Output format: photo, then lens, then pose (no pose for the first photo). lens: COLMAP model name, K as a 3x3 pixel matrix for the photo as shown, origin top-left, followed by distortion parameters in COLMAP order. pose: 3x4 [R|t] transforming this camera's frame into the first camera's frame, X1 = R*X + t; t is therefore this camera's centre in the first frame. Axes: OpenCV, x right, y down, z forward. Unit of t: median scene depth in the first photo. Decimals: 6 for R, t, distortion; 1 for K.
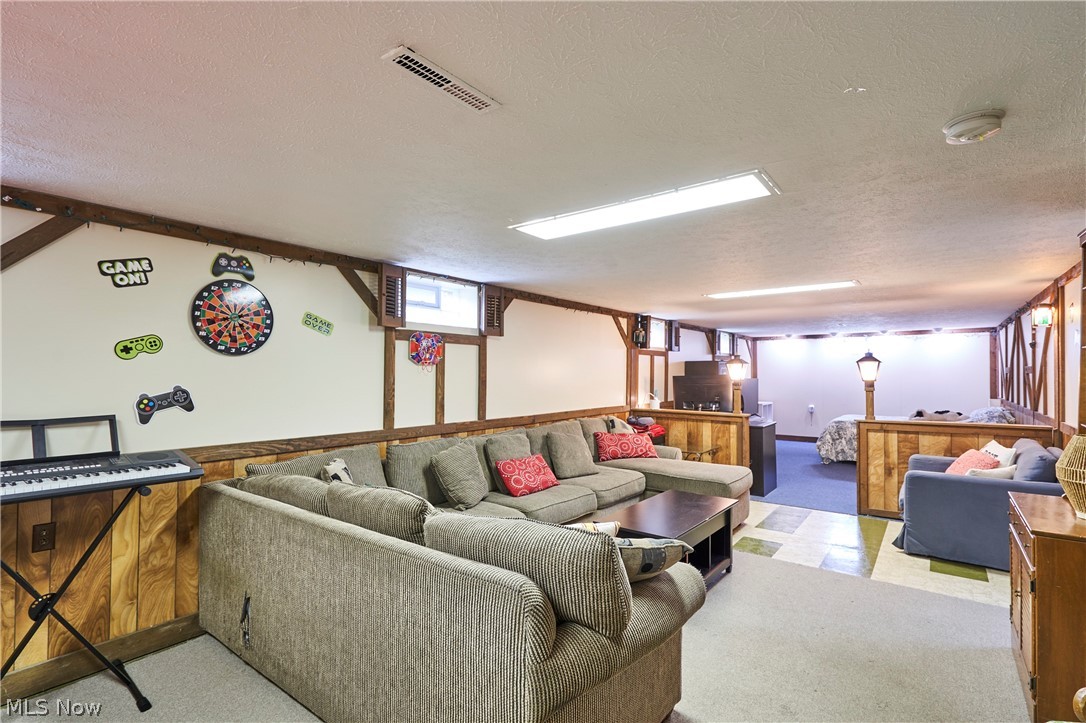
lens RADIAL K [[518.6, 0, 544.2], [0, 518.6, 366.1], [0, 0, 1]] dist [0.003275, 0.000813]
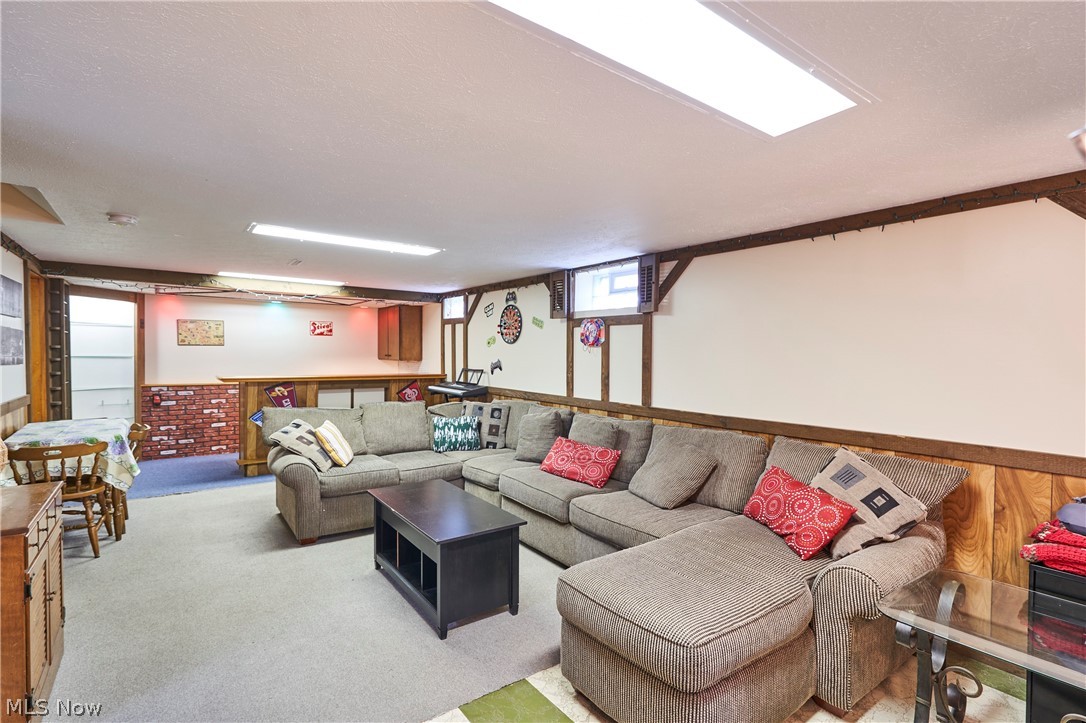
lens RADIAL K [[518.6, 0, 544.2], [0, 518.6, 366.1], [0, 0, 1]] dist [0.003275, 0.000813]
pose [[-0.275902, 0.020049, -0.960977, 0.925797], [0.002692, 0.999795, 0.020086, 0.017587], [0.961182, 0.002955, -0.275900, 1.247661]]
